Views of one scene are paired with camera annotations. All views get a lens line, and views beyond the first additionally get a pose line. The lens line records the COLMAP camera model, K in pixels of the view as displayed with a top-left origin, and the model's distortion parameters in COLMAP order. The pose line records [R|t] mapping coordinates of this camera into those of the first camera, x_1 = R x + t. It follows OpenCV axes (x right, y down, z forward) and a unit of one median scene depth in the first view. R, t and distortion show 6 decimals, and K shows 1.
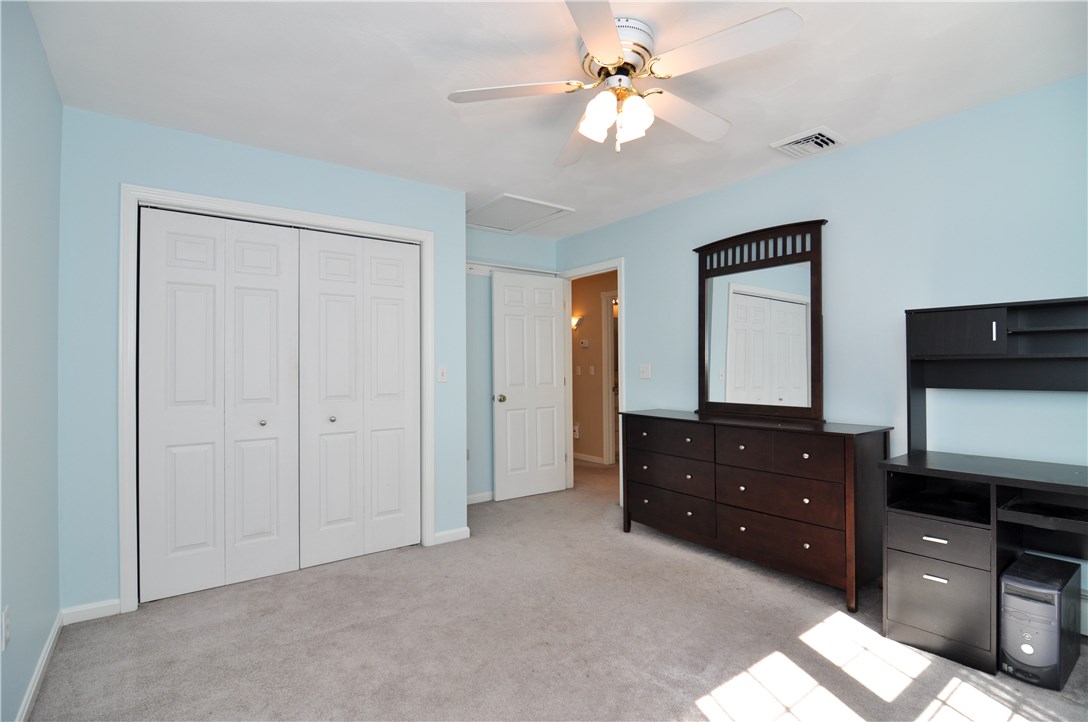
lens RADIAL K [[520.0, 0, 544.0], [0, 520.0, 361.0], [0, 0, 1]] dist [-0.007973, -0.007868]
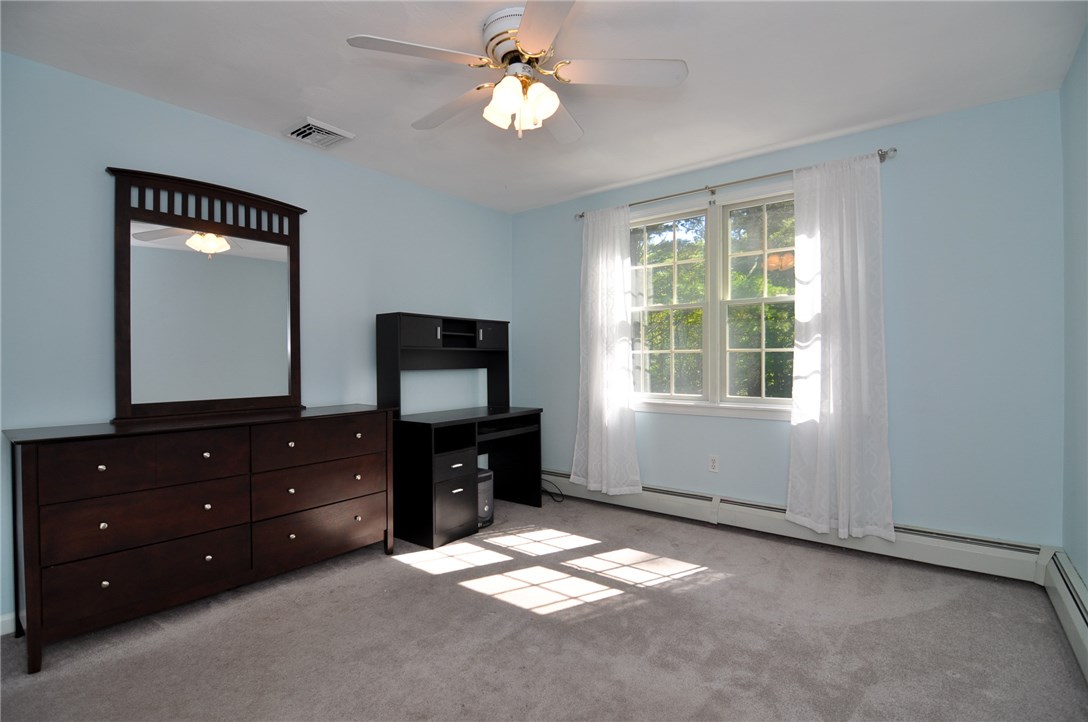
lens RADIAL K [[520.0, 0, 544.0], [0, 520.0, 361.0], [0, 0, 1]] dist [-0.007973, -0.007868]
pose [[-0.258683, 0.002267, 0.965959, -0.569102], [-0.006831, 0.999968, -0.004176, 0.026147], [-0.965938, -0.007678, -0.258660, 0.805354]]
